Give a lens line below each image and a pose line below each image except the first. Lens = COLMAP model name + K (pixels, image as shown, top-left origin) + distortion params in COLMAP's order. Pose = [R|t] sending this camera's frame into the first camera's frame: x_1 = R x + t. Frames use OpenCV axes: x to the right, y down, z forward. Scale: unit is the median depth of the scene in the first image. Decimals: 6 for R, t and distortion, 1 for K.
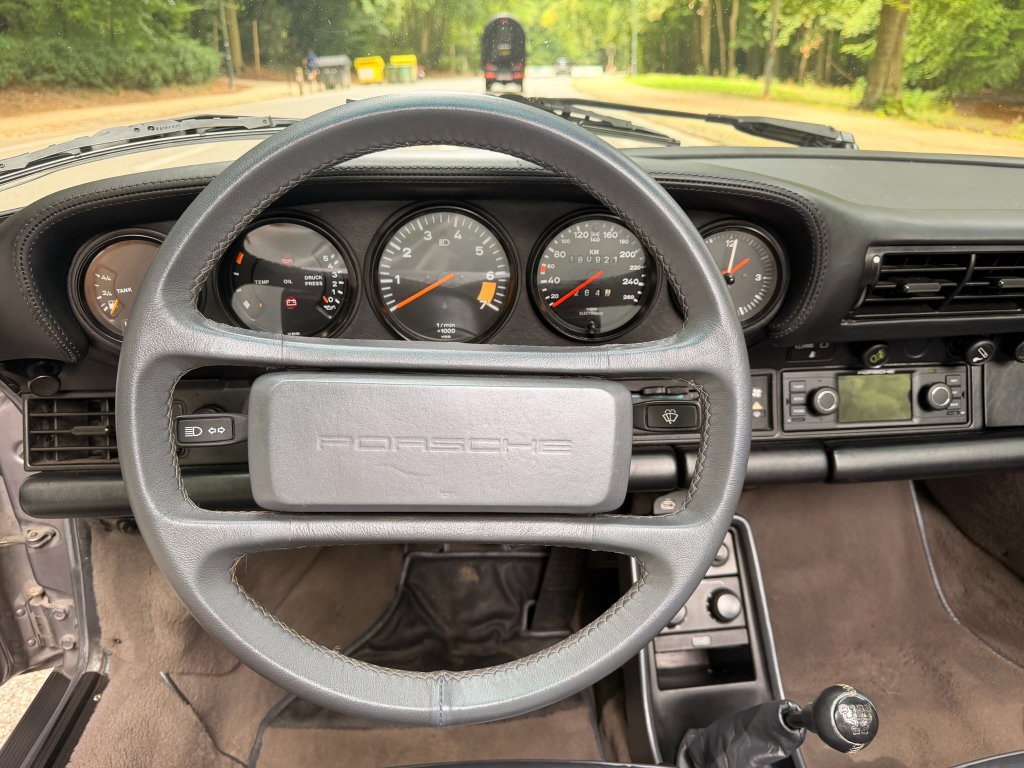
lens RADIAL K [[725.2, 0, 525.1], [0, 725.2, 383.9], [0, 0, 1]] dist [0.037042, -0.053888]
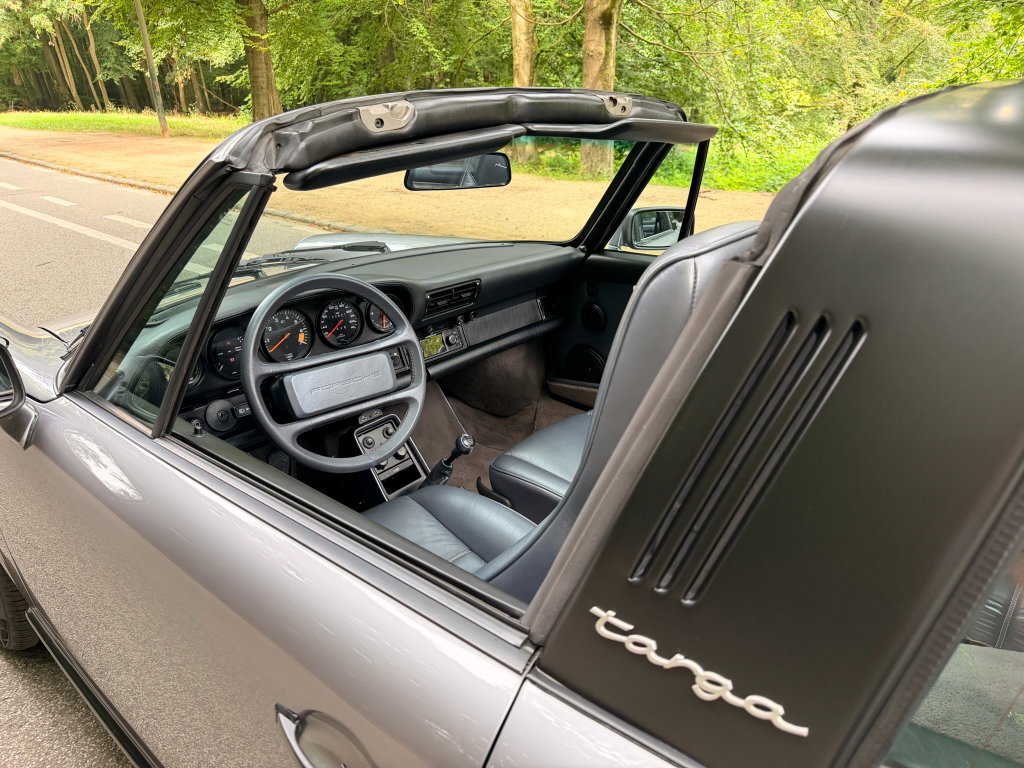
lens RADIAL K [[725.2, 0, 515.3], [0, 725.2, 391.2], [0, 0, 1]] dist [0.037042, -0.053888]
pose [[0.733671, -0.271919, 0.622725, -0.799205], [0.282520, 0.955542, 0.084392, 0.032232], [-0.617988, 0.114017, 0.777876, -0.979404]]
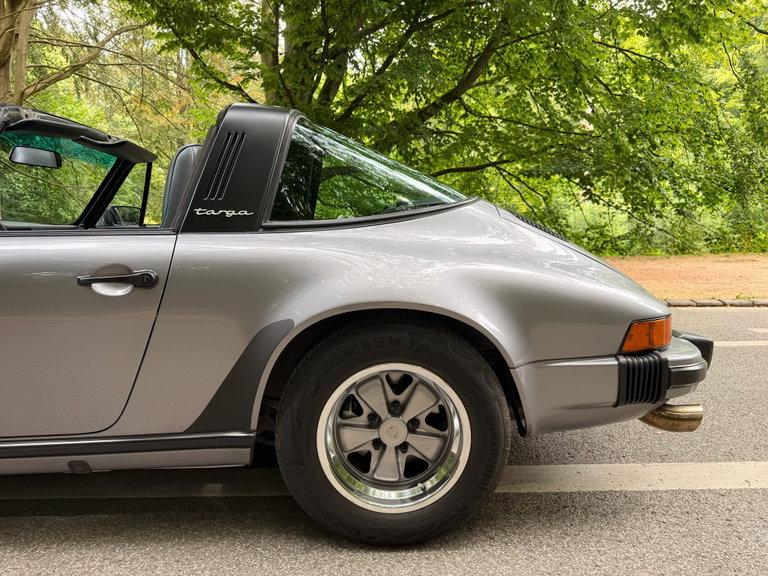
lens RADIAL K [[543.9, 0, 390.4], [0, 543.9, 292.2], [0, 0, 1]] dist [0.037042, -0.053888]
pose [[0.058157, -0.135136, 0.989119, -2.176522], [0.394119, 0.913424, 0.101621, 0.604270], [-0.917218, 0.383920, 0.106382, -1.182380]]
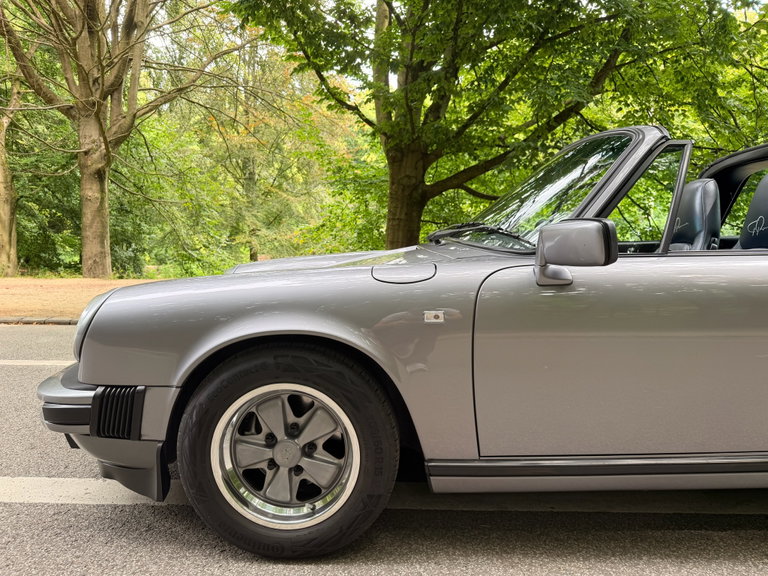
lens RADIAL K [[543.9, 0, 383.3], [0, 543.9, 295.4], [0, 0, 1]] dist [0.037042, -0.053888]
pose [[0.127587, -0.112526, 0.985423, -2.429562], [0.393142, 0.917896, 0.053913, -0.296109], [-0.910583, 0.380533, 0.161351, 0.879144]]
